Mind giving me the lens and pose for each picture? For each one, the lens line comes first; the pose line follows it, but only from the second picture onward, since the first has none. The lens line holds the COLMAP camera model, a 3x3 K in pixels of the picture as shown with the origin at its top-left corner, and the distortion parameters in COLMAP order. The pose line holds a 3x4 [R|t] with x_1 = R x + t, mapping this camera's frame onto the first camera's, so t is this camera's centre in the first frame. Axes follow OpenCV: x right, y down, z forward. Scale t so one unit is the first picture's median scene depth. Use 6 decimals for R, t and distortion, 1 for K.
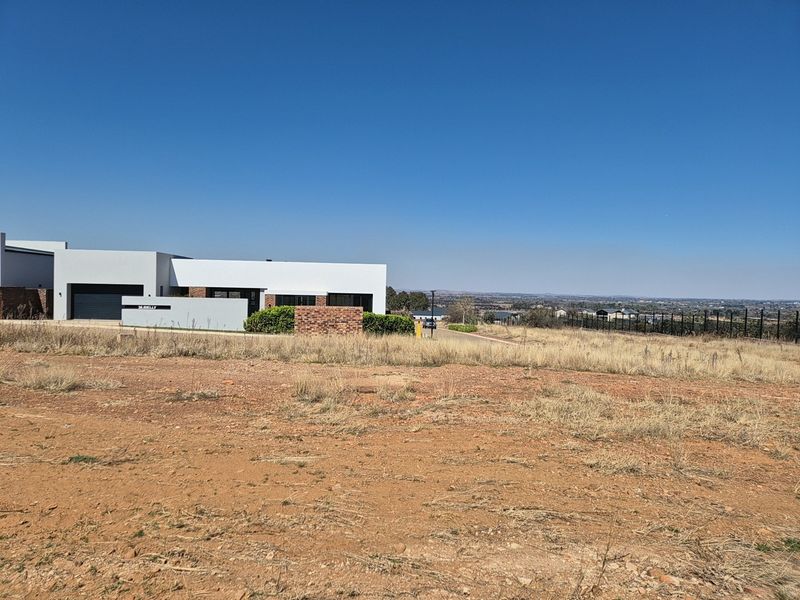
lens RADIAL K [[590.8, 0, 400.0], [0, 590.8, 300.0], [0, 0, 1]] dist [0.126144, -0.121254]
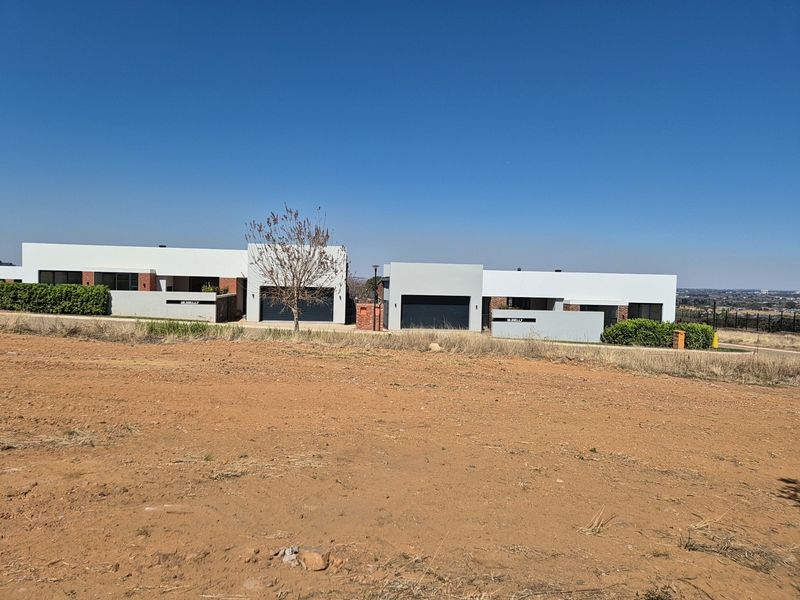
lens RADIAL K [[590.8, 0, 400.0], [0, 590.8, 300.0], [0, 0, 1]] dist [0.126144, -0.121254]
pose [[0.997363, 0.001085, 0.072565, -0.616952], [-0.002624, 0.999774, 0.021120, -0.039727], [-0.072526, -0.021254, 0.997140, -0.029128]]
